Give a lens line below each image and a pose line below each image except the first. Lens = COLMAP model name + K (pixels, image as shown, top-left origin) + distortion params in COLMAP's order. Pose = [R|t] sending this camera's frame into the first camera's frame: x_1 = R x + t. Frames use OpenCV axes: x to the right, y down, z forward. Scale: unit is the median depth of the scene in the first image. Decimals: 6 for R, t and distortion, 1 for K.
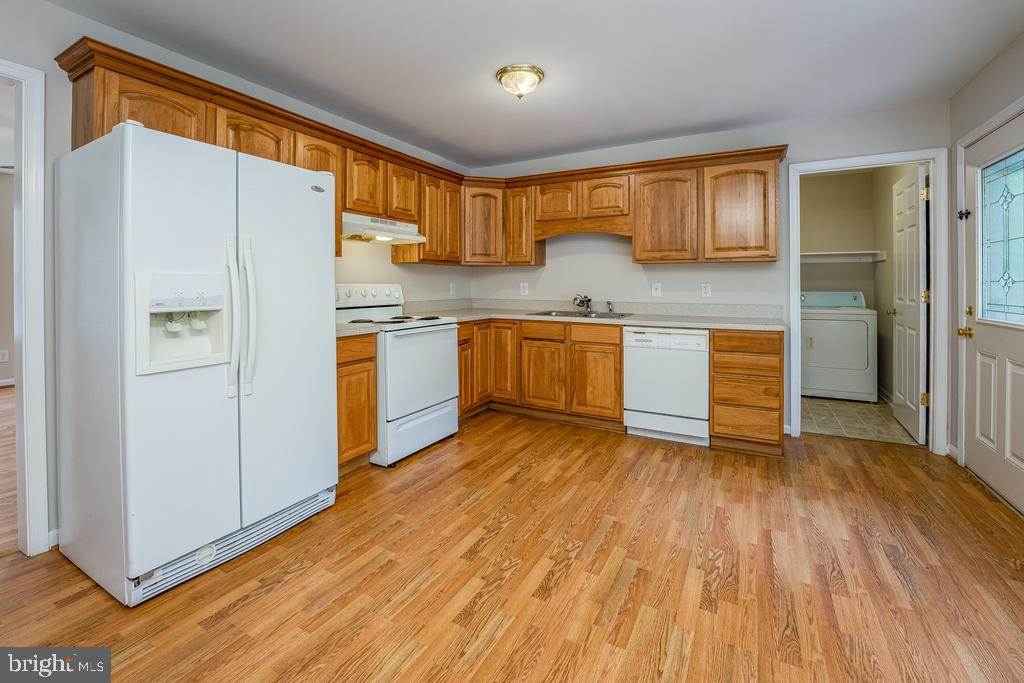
lens RADIAL K [[438.6, 0, 514.8], [0, 438.6, 286.9], [0, 0, 1]] dist [-0.017869, 0.000155]
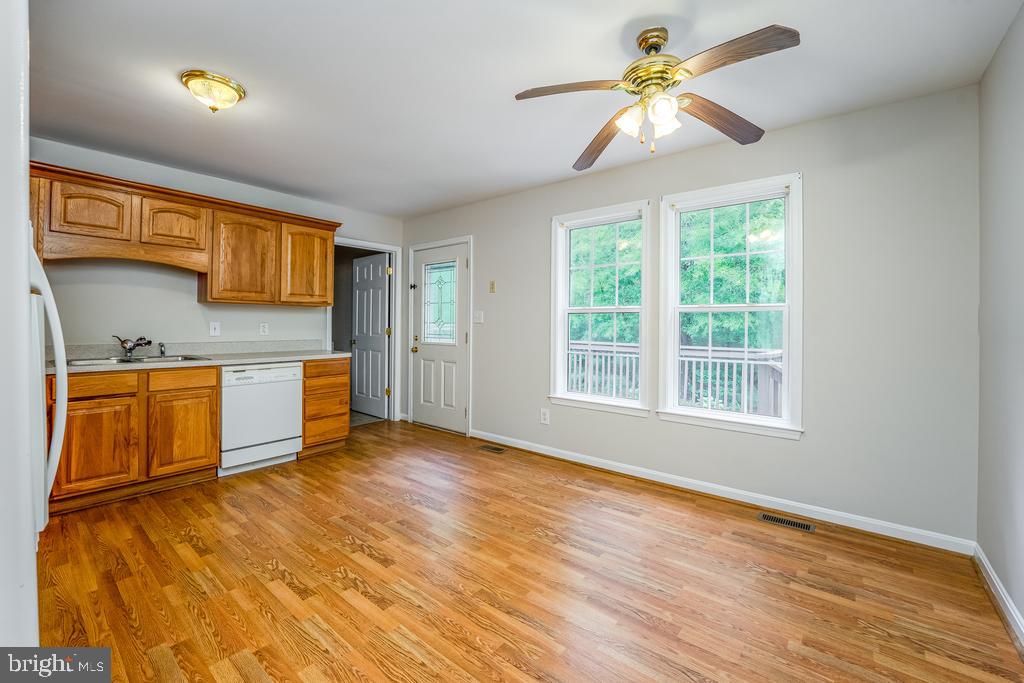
lens RADIAL K [[414.4, 0, 506.3], [0, 414.4, 329.6], [0, 0, 1]] dist [-0.019868, 0.000055]
pose [[0.195291, -0.009075, 0.980703, -0.537999], [0.000580, 0.999958, 0.009138, -0.000271], [-0.980745, -0.001215, 0.195288, 0.210673]]
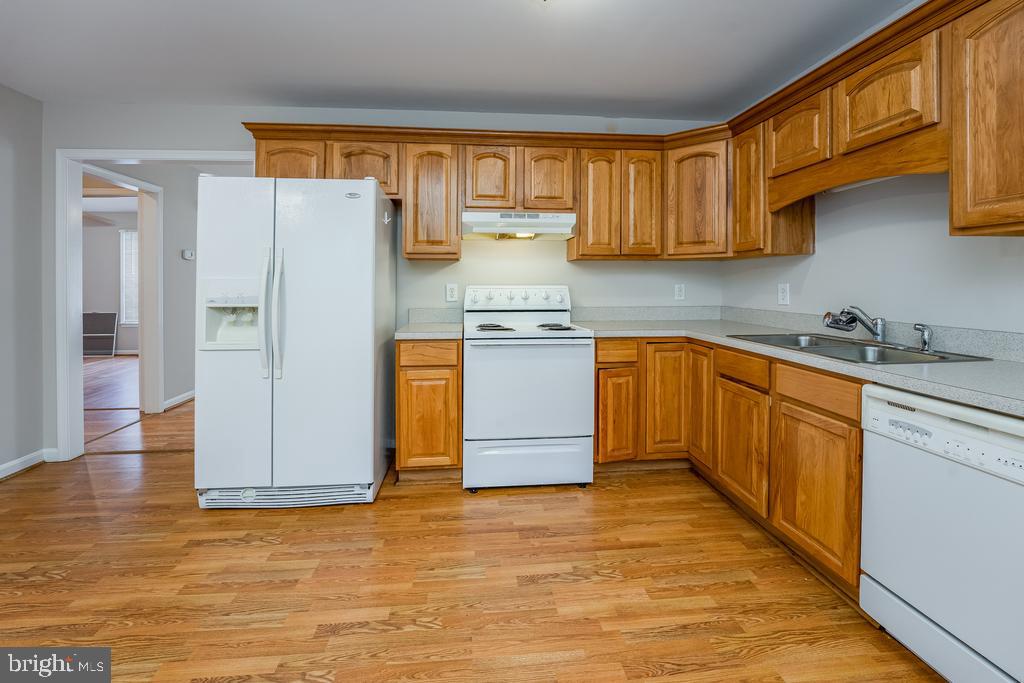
lens RADIAL K [[438.6, 0, 514.8], [0, 438.6, 286.9], [0, 0, 1]] dist [-0.017869, 0.000155]
pose [[0.564237, 0.005103, -0.825597, 0.423883], [-0.004506, 0.999985, 0.003101, -0.006644], [0.825601, 0.001970, 0.564252, 0.484655]]
